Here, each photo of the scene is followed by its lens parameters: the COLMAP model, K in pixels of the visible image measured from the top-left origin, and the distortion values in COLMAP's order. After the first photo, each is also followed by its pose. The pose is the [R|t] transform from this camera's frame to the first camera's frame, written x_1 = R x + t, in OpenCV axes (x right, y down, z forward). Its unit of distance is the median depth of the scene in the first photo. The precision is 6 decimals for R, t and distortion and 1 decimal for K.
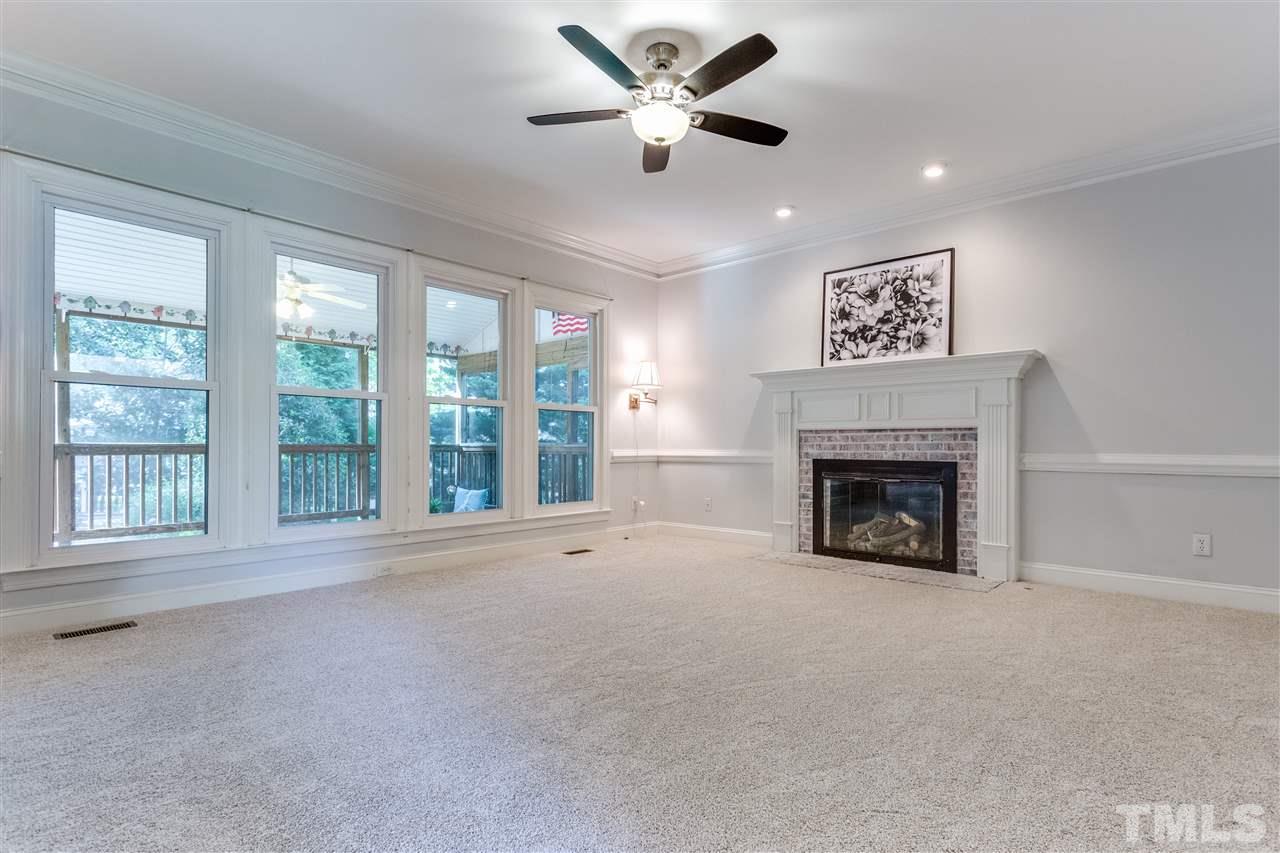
lens RADIAL K [[627.4, 0, 648.9], [0, 627.4, 439.2], [0, 0, 1]] dist [0.000930, -0.000140]
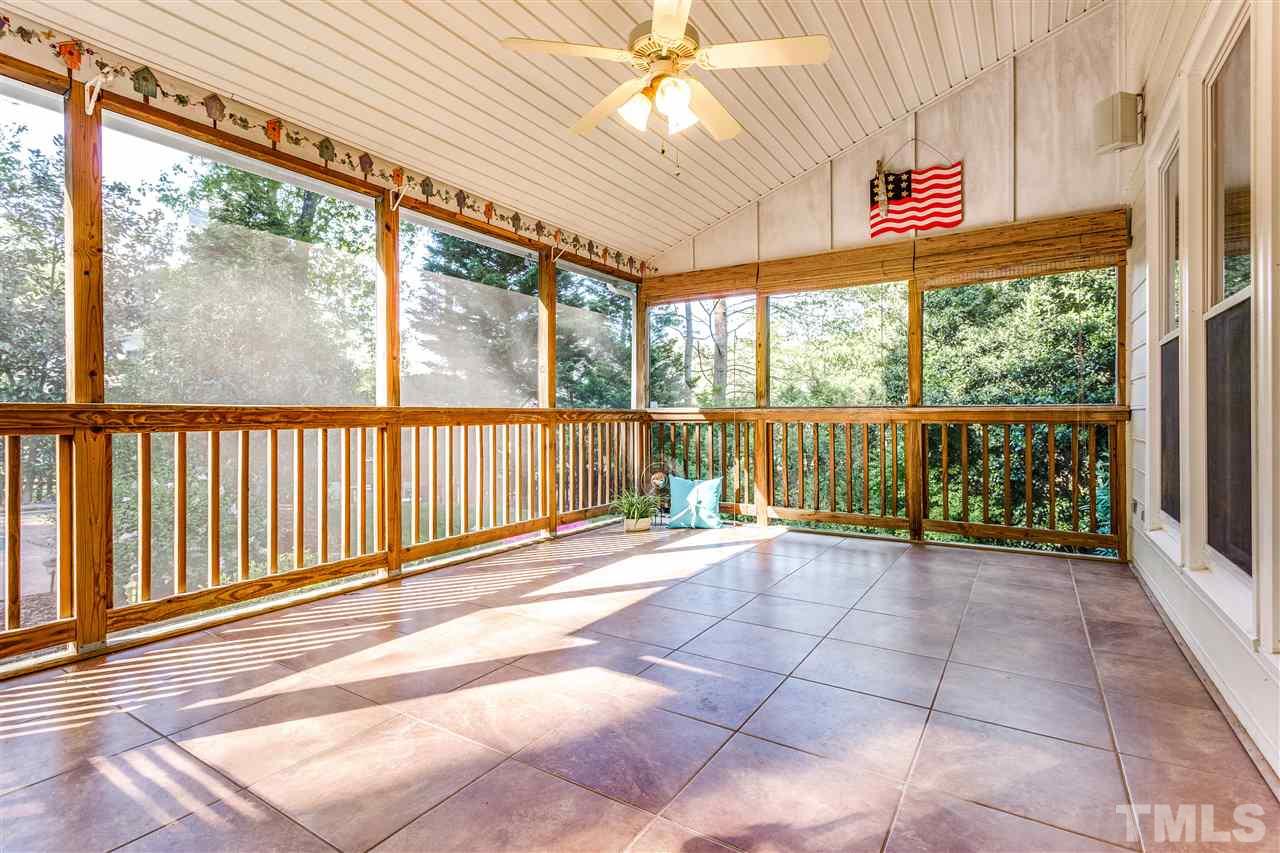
lens RADIAL K [[622.7, 0, 636.0], [0, 622.7, 410.3], [0, 0, 1]] dist [-0.000205, -0.000108]
pose [[0.989591, -0.002381, 0.143888, -0.750537], [0.001844, 0.999991, 0.003866, 0.011676], [-0.143896, -0.003560, 0.989586, 0.636700]]
